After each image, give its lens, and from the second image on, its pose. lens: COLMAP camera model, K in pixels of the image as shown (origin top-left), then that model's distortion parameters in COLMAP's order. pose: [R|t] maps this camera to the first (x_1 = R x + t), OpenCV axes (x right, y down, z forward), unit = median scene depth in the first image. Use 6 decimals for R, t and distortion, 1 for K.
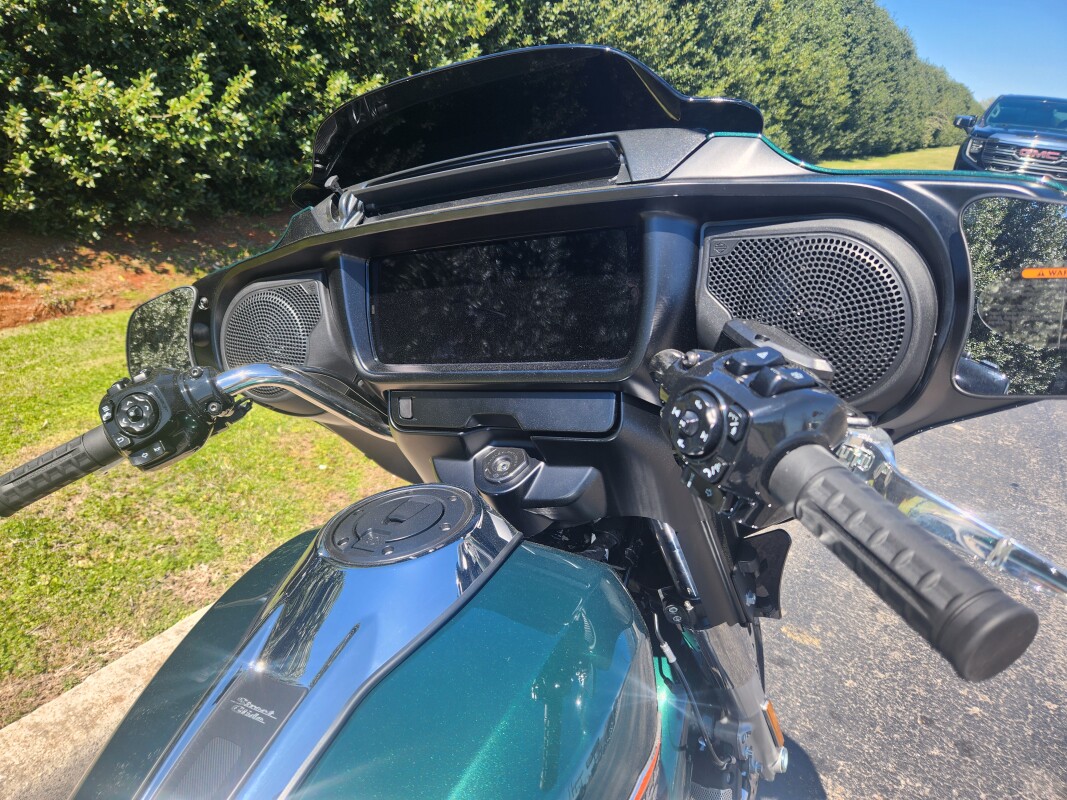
lens RADIAL K [[716.0, 0, 528.1], [0, 716.0, 391.5], [0, 0, 1]] dist [0.058651, -0.050380]
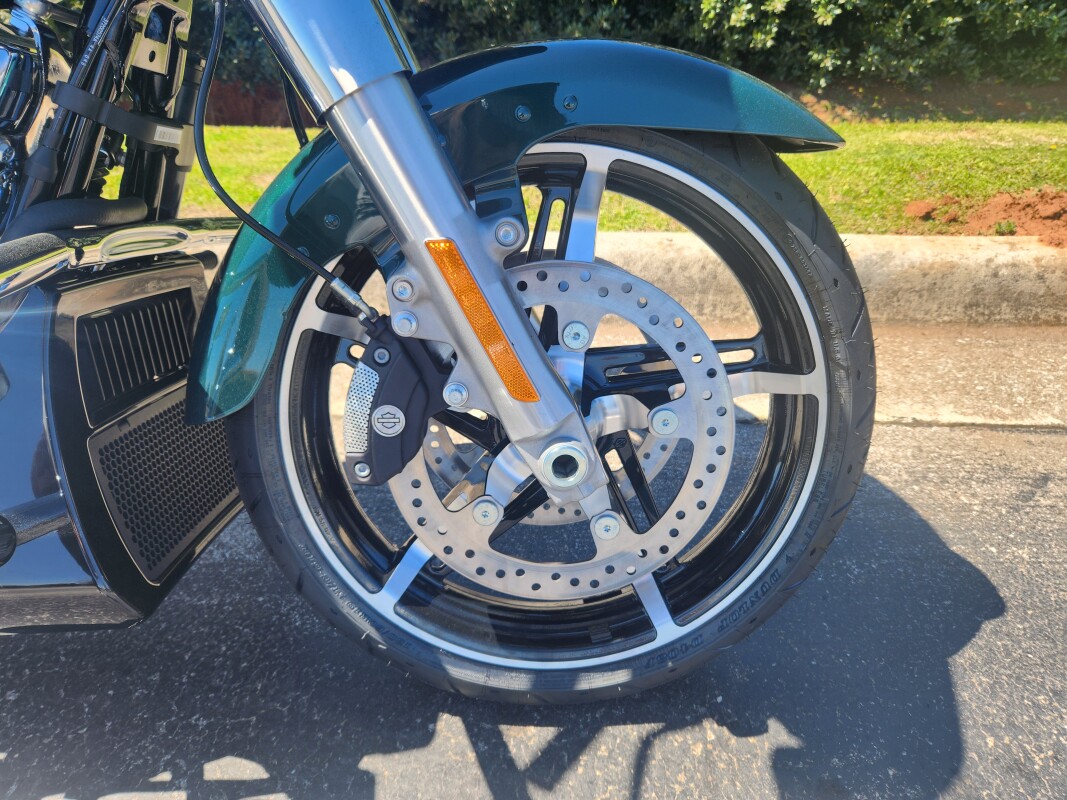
lens RADIAL K [[732.3, 0, 544.5], [0, 732.3, 390.3], [0, 0, 1]] dist [0.038691, -0.034130]
pose [[0.528140, 0.350893, -0.773267, 0.125821], [-0.295477, 0.929662, 0.220052, 0.062173], [0.796092, 0.112264, 0.594672, 0.118065]]
